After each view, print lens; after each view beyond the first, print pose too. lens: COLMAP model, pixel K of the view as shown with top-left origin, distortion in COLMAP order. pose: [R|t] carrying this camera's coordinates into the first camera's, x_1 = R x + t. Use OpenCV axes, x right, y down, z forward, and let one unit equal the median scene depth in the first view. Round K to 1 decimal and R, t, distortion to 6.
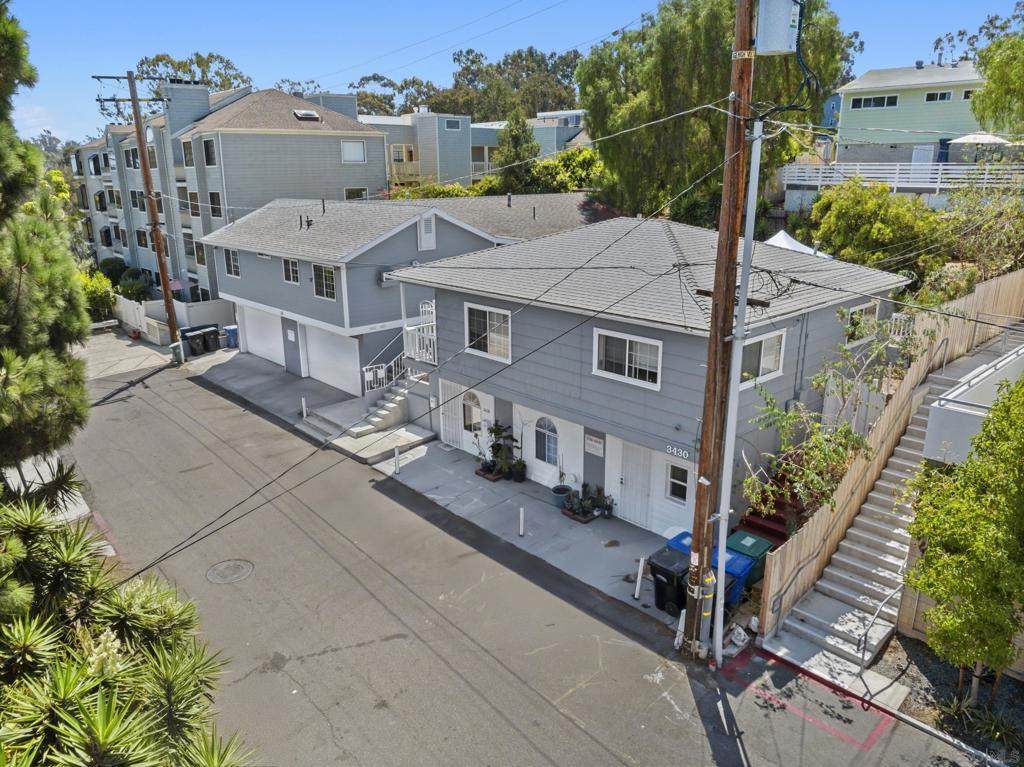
lens RADIAL K [[722.7, 0, 513.0], [0, 722.7, 385.8], [0, 0, 1]] dist [-0.043689, -0.006857]
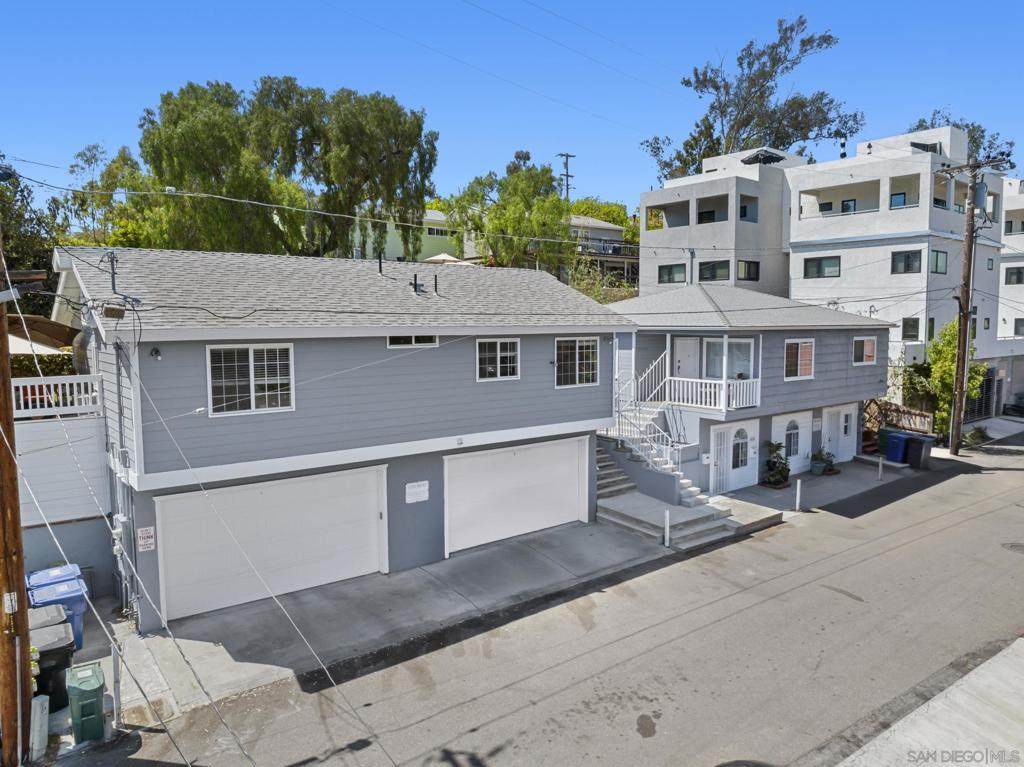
lens RADIAL K [[722.7, 0, 511.9], [0, 722.7, 380.0], [0, 0, 1]] dist [-0.043689, -0.006857]
pose [[0.067013, -0.093523, 0.993359, -1.120967], [0.274671, 0.958858, 0.071745, -0.227057], [-0.959200, 0.268039, 0.089944, 1.159932]]
